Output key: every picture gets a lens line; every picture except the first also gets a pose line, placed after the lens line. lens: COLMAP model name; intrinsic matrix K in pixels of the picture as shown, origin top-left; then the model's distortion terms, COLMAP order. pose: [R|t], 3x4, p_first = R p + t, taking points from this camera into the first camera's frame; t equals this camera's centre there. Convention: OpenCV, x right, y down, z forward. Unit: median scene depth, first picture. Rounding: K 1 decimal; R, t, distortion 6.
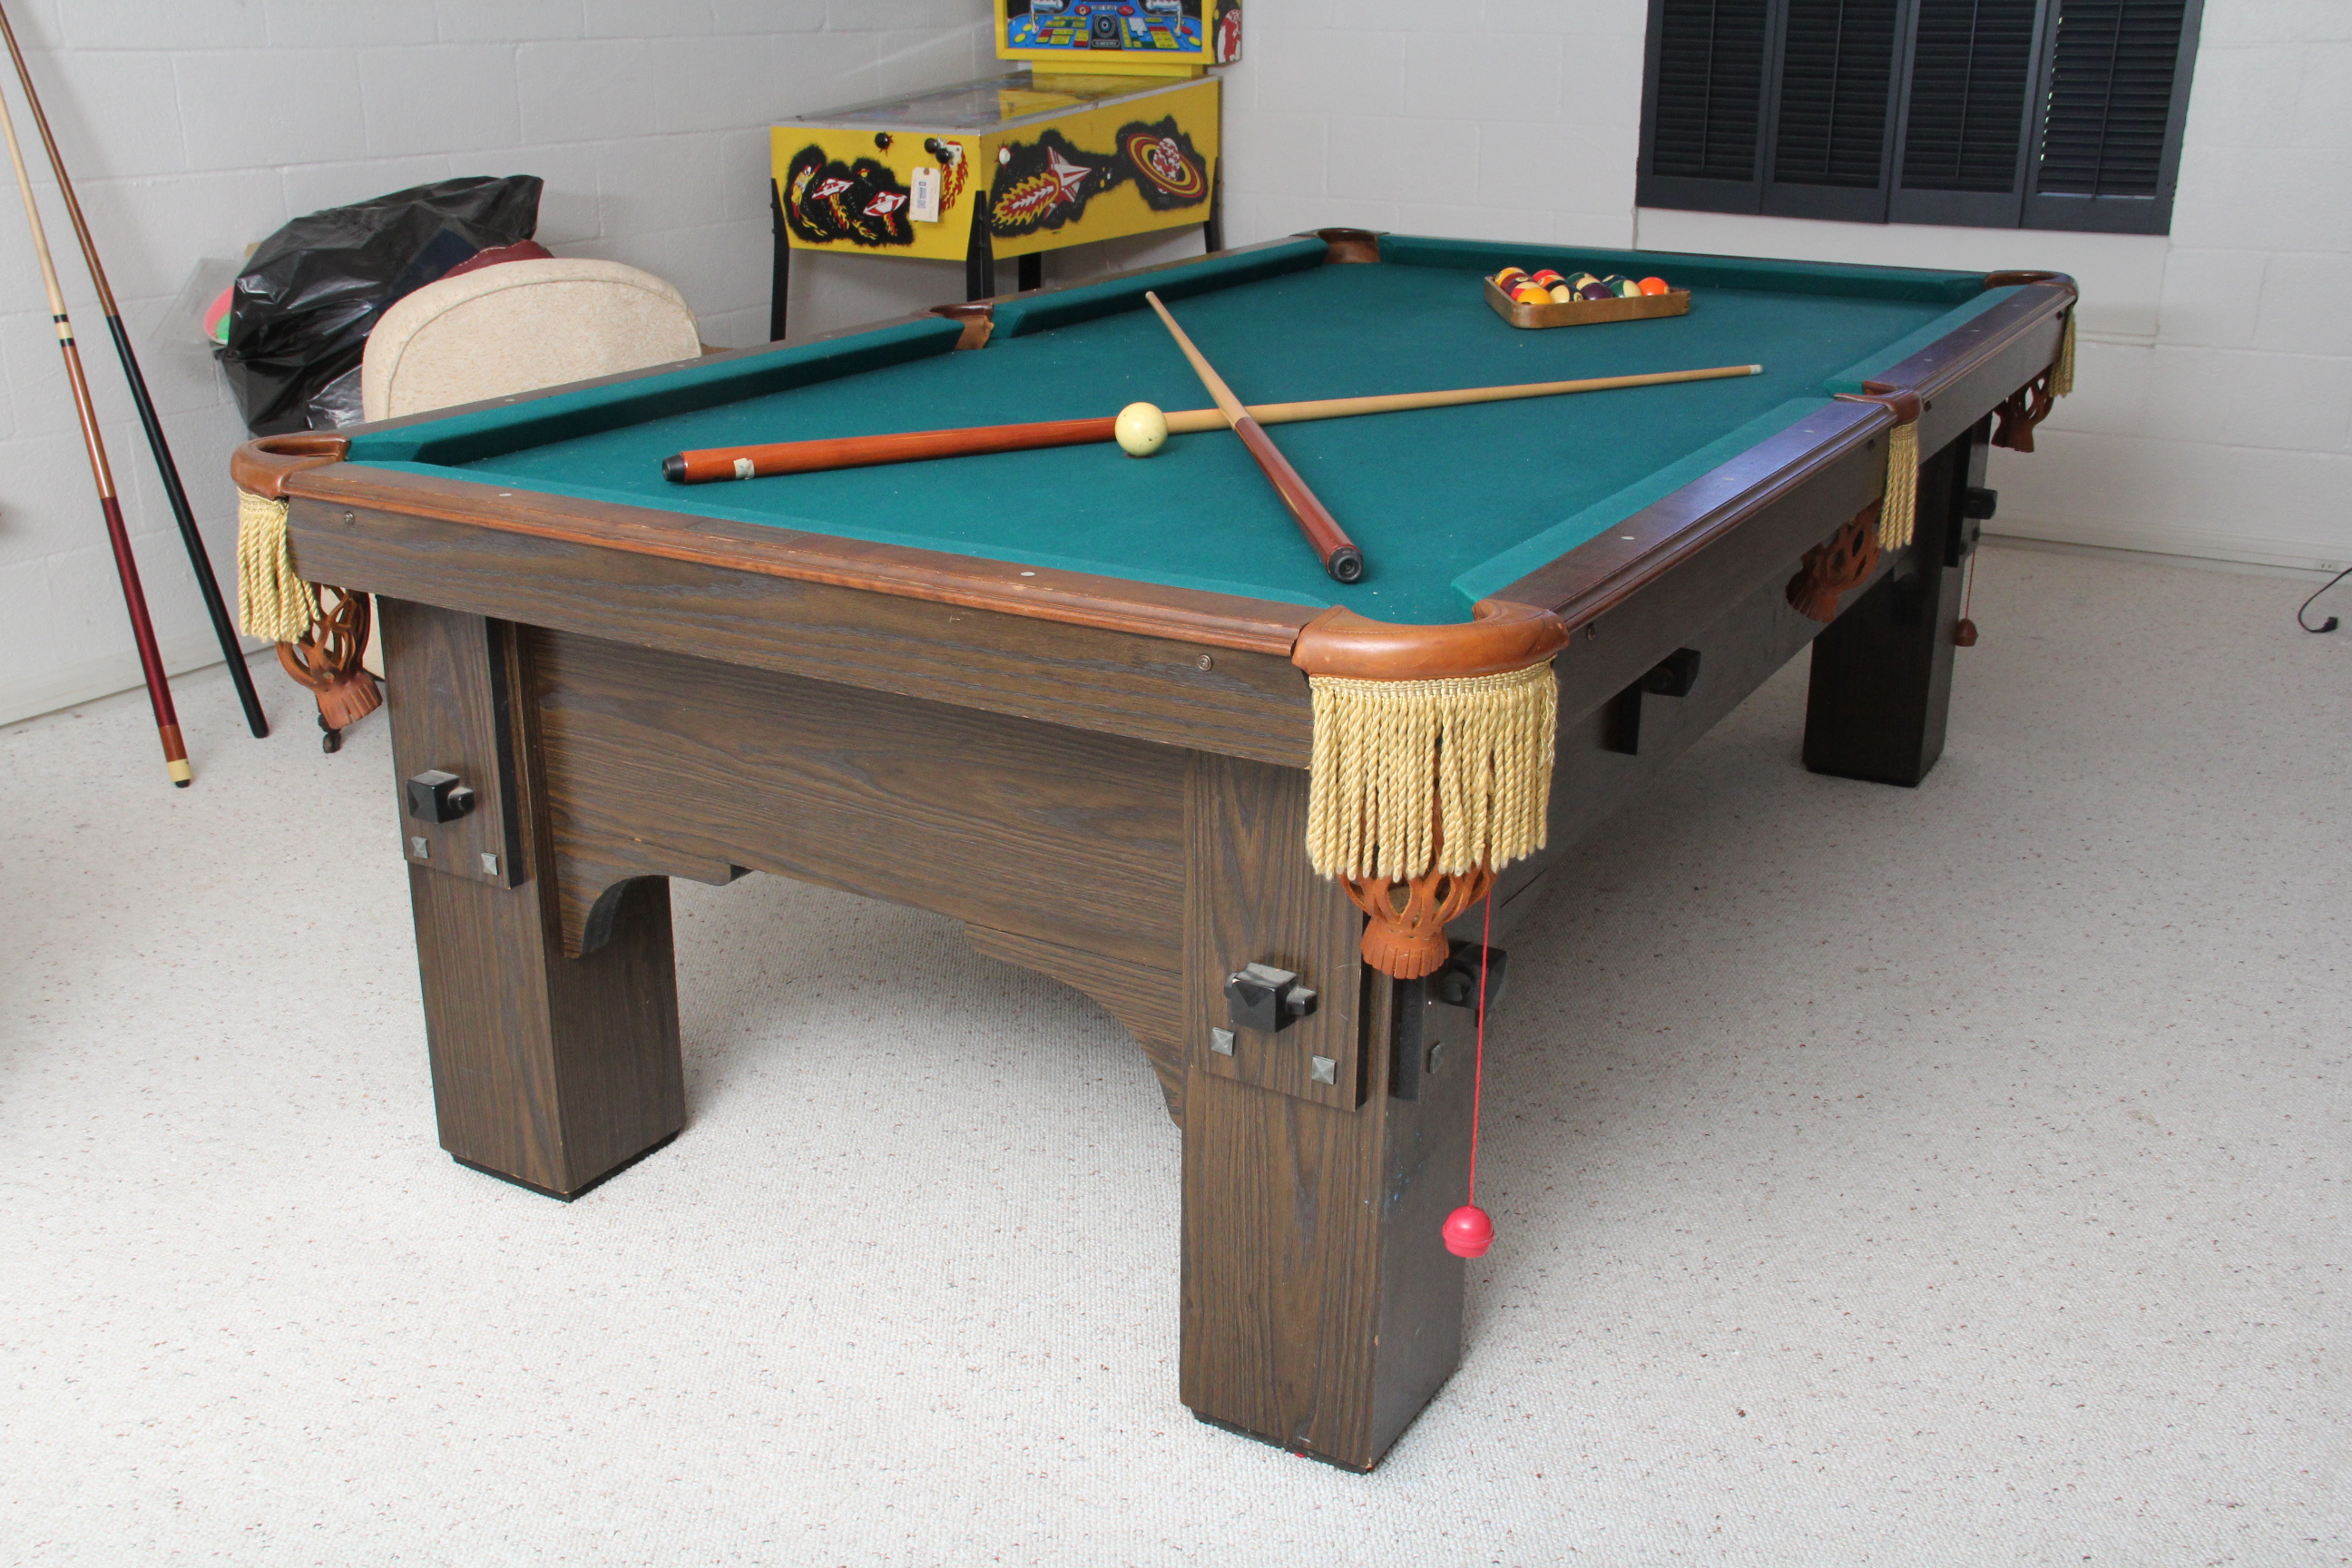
lens RADIAL K [[2319.0, 0, 1172.5], [0, 2319.0, 785.3], [0, 0, 1]] dist [-0.094583, 0.000000]
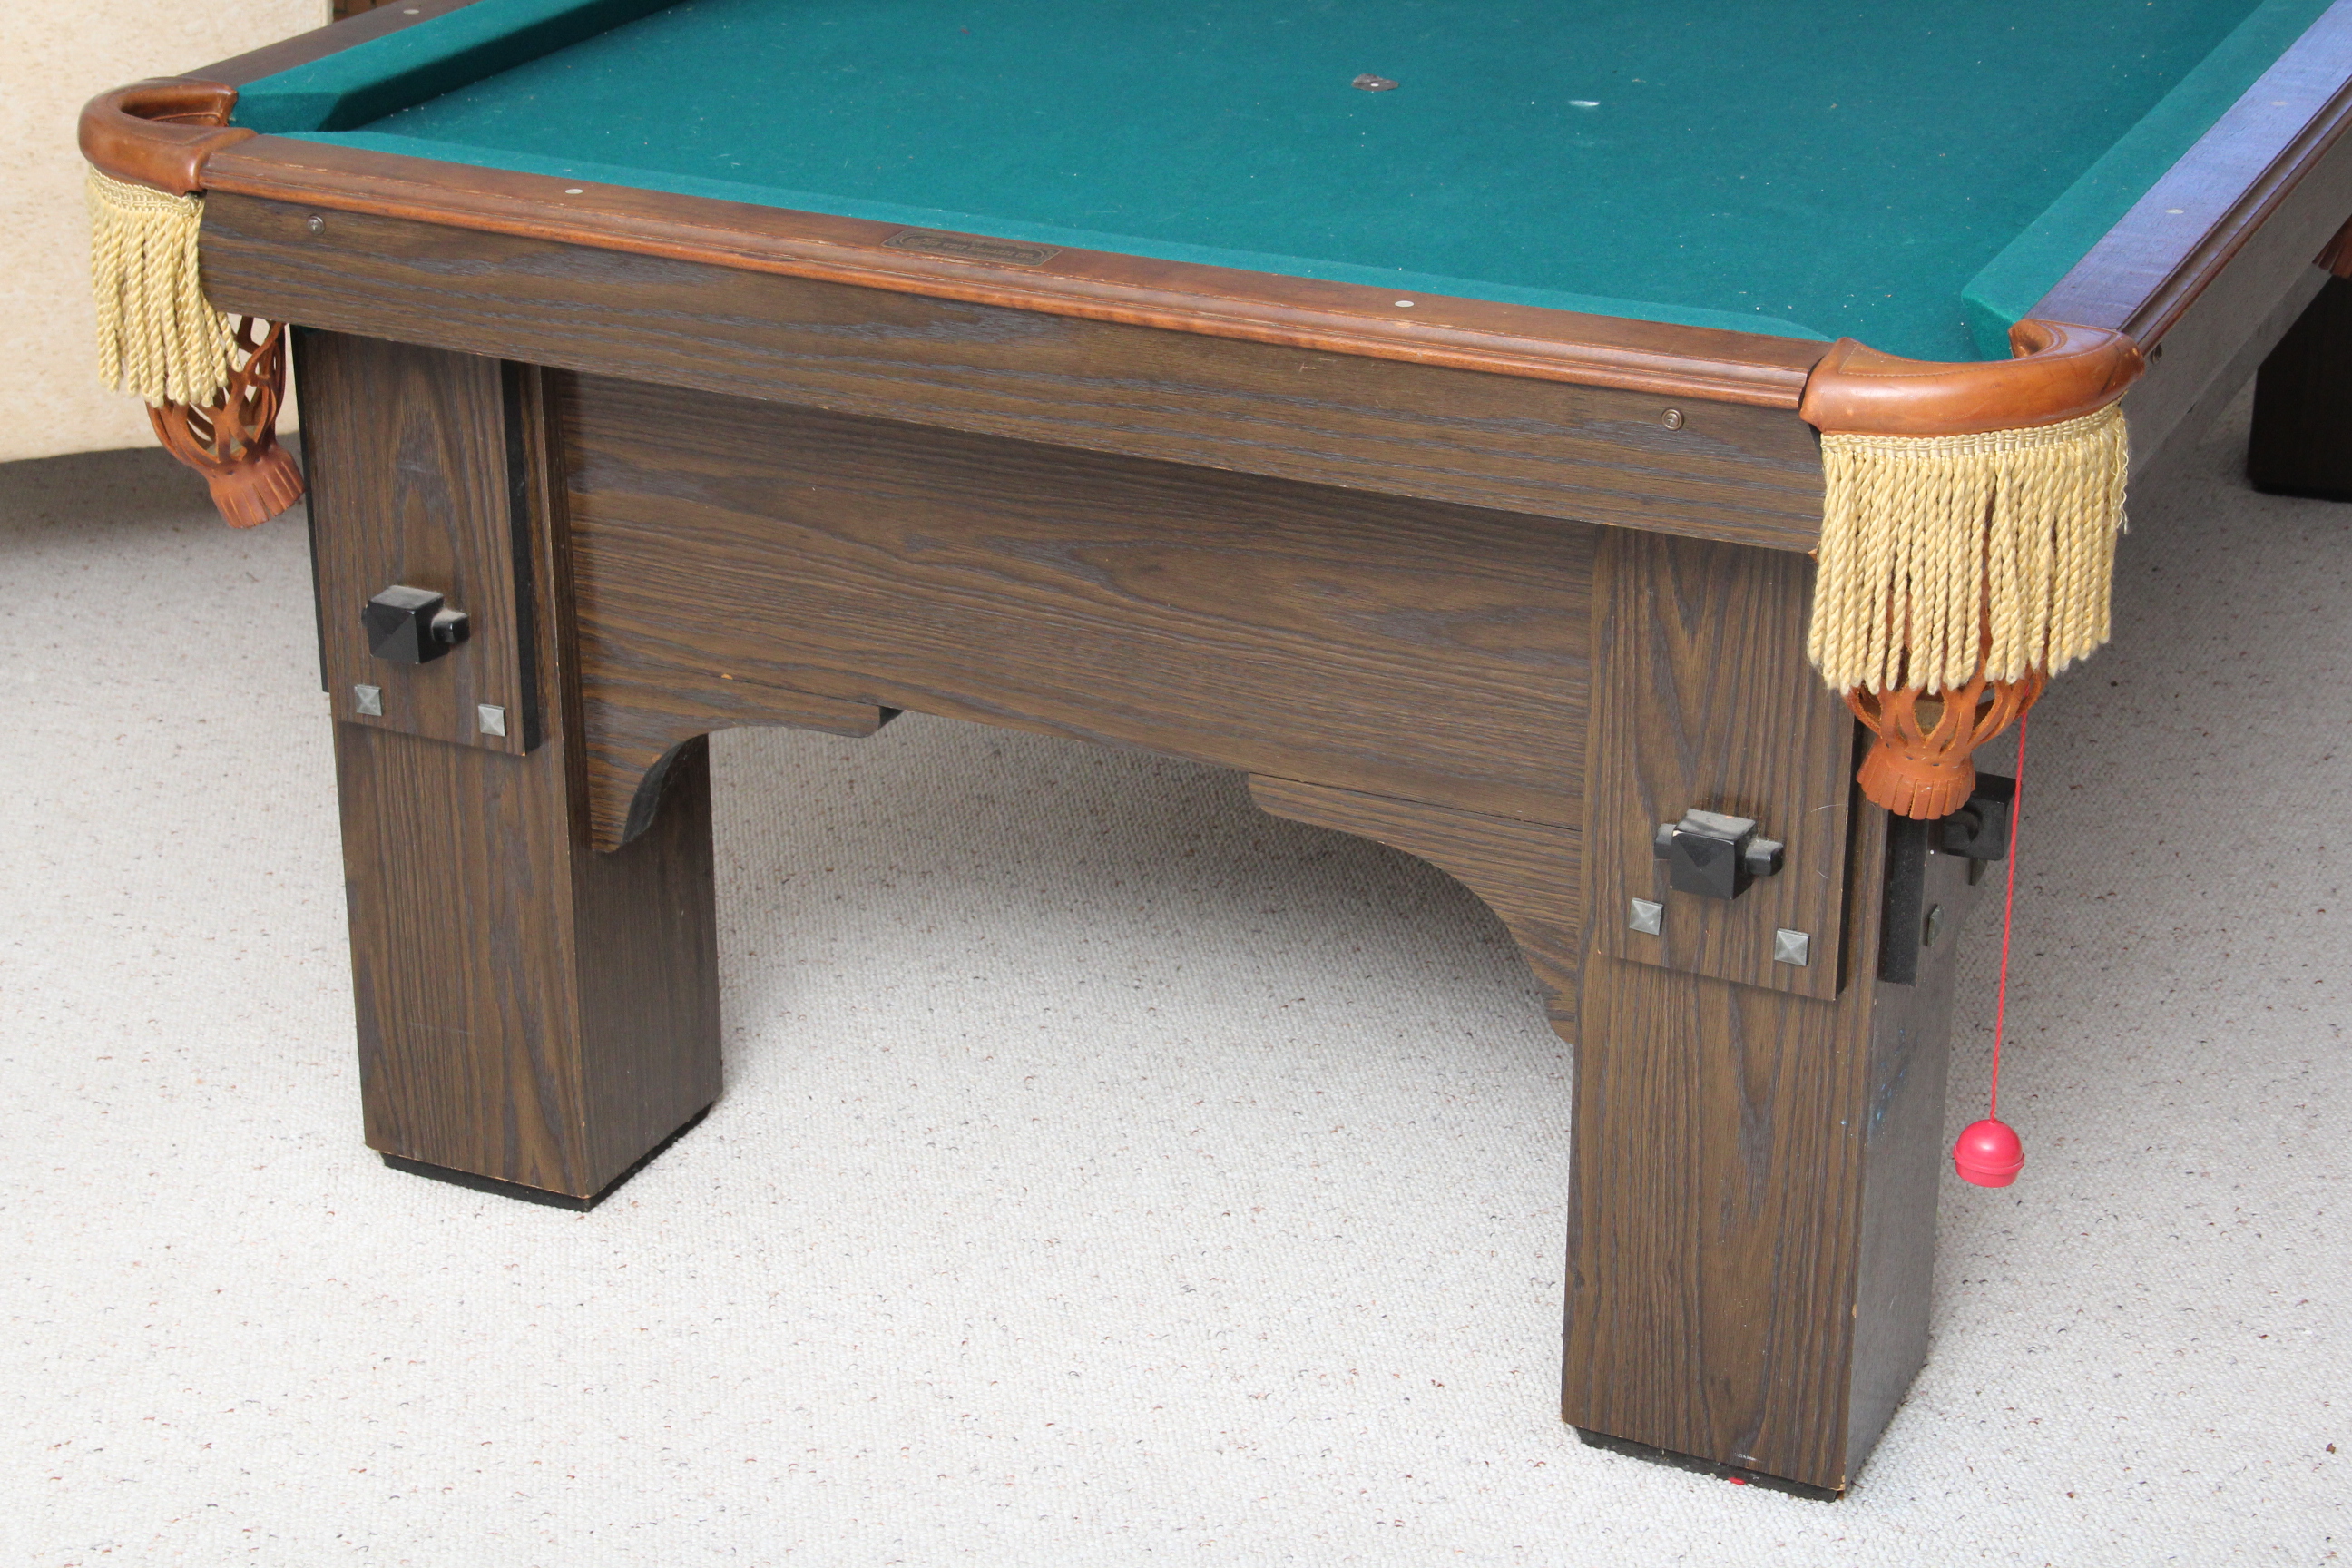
lens RADIAL K [[4413.0, 0, 1185.4], [0, 4413.0, 796.1], [0, 0, 1]] dist [0.247599, 0.000000]
pose [[0.995523, -0.041383, 0.084981, -0.235259], [0.035867, 0.997211, 0.065444, -0.025716], [-0.087453, -0.062103, 0.994231, -0.387568]]
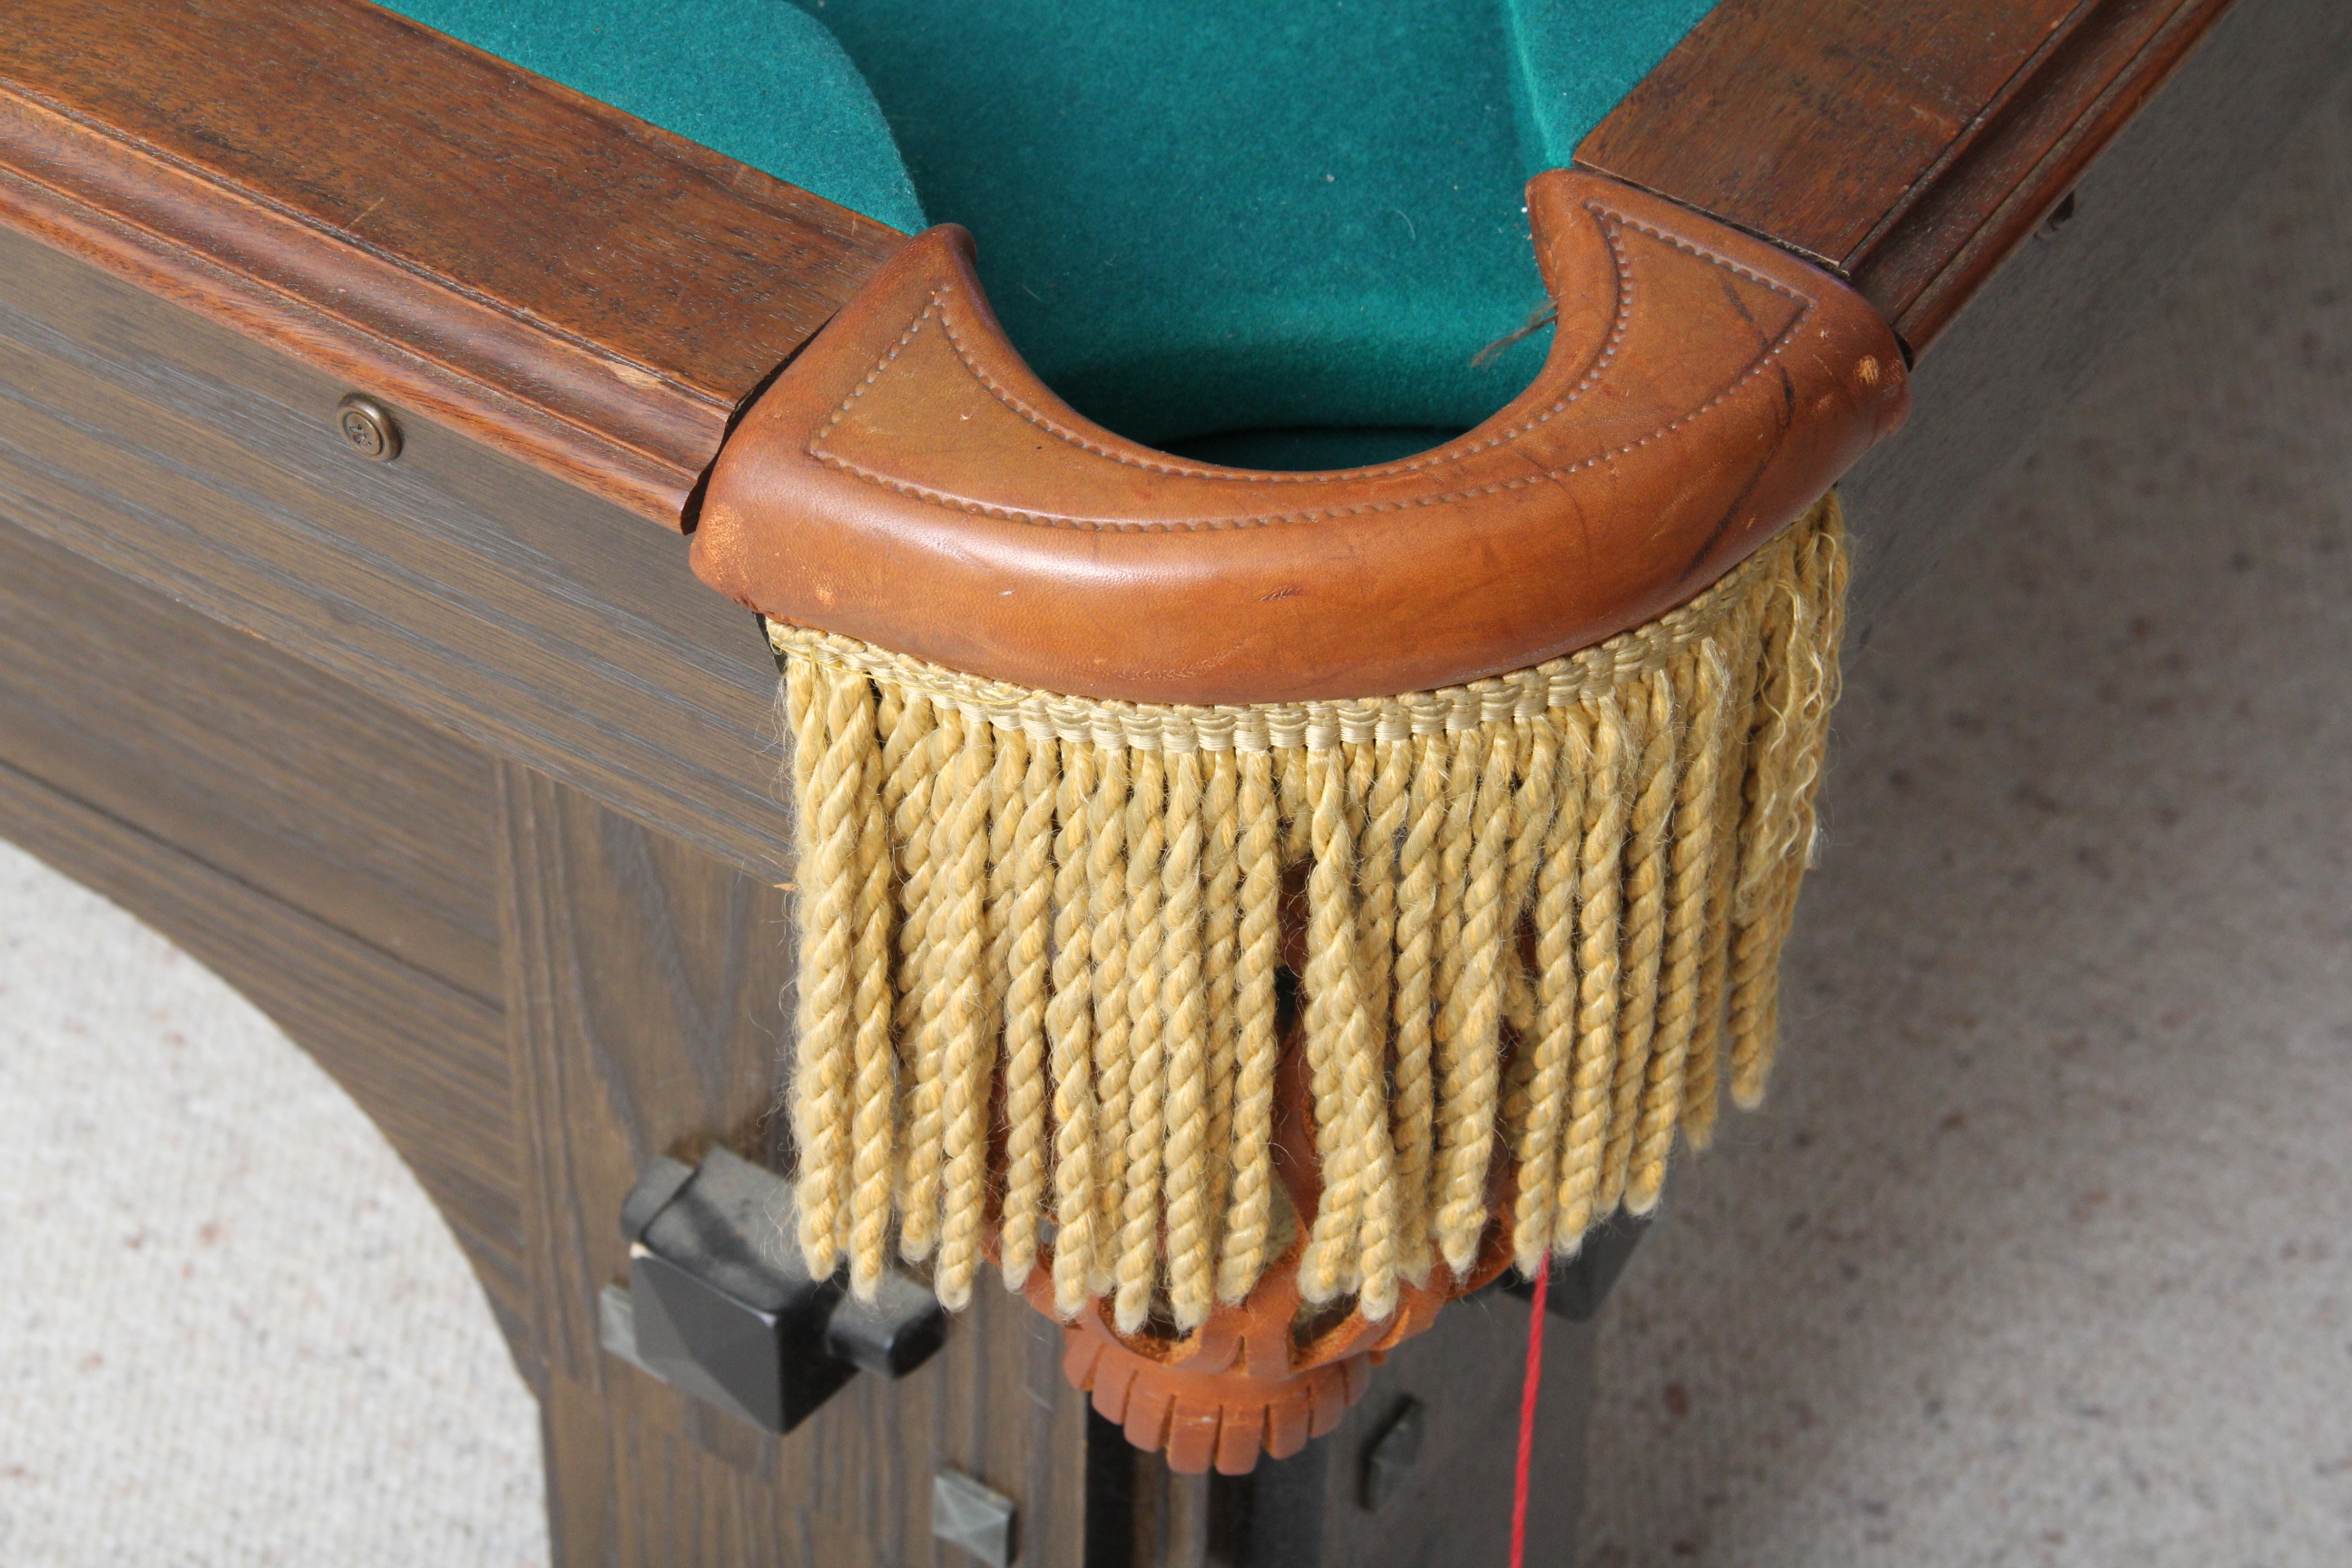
lens RADIAL K [[5818.8, 0, 1182.6], [0, 5818.8, 788.3], [0, 0, 1]] dist [0.397698, 0.000000]
pose [[0.998665, 0.045246, -0.024910, 0.097005], [-0.031041, 0.911250, 0.410683, -0.228929], [0.041281, -0.409361, 0.911438, 0.372112]]
